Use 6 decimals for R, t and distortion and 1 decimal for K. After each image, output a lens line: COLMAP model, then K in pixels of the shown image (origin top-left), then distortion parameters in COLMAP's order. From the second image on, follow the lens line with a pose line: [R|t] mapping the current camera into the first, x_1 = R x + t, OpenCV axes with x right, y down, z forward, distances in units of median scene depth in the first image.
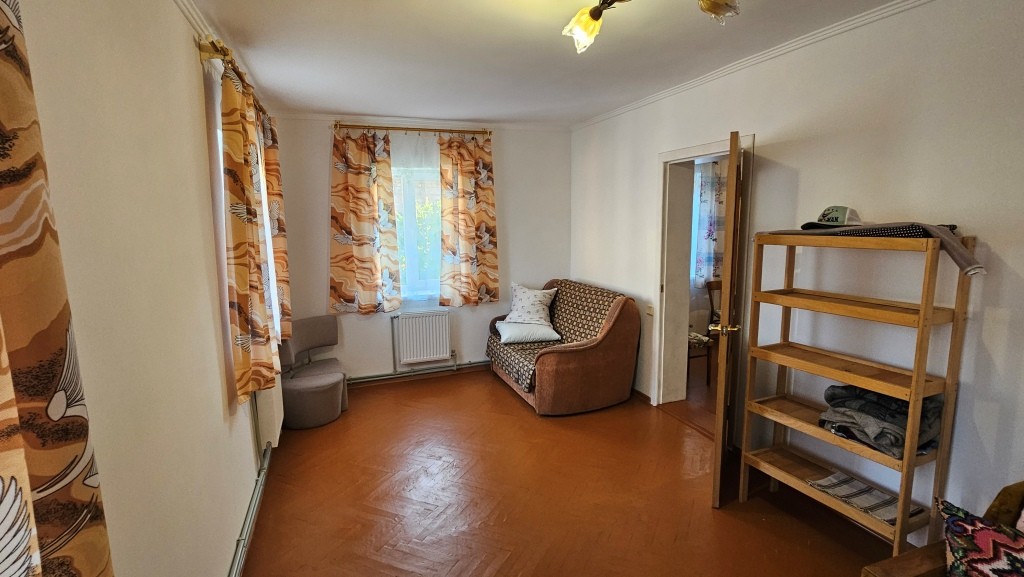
lens RADIAL K [[479.5, 0, 512.0], [0, 479.5, 288.5], [0, 0, 1]] dist [0.001282, 0.000322]
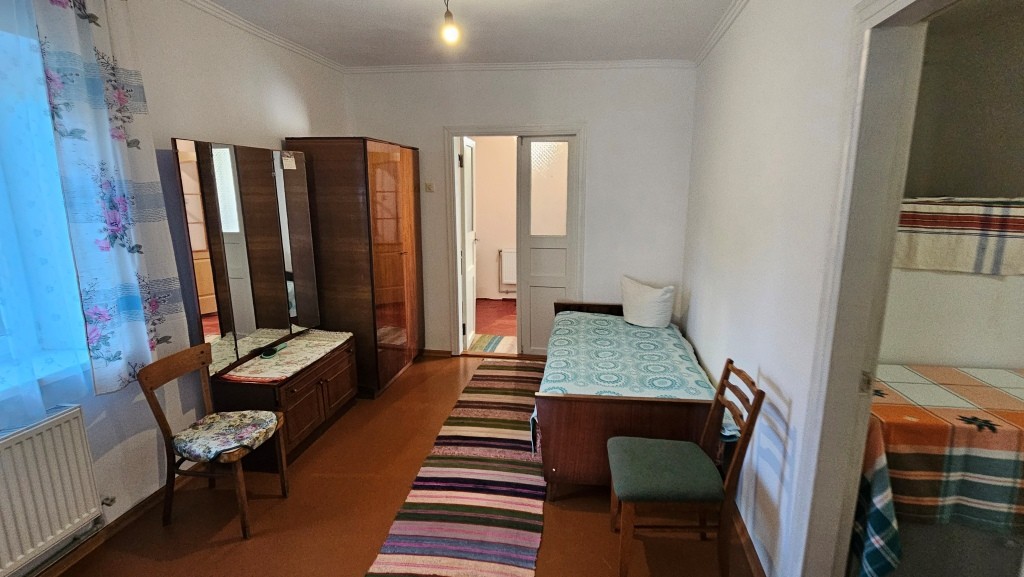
lens RADIAL K [[479.5, 0, 512.0], [0, 479.5, 288.5], [0, 0, 1]] dist [0.001282, 0.000322]
pose [[0.478428, -0.160411, 0.863351, 0.242989], [0.122919, 0.985727, 0.115033, -0.078663], [-0.869481, 0.051088, 0.491317, 0.580547]]
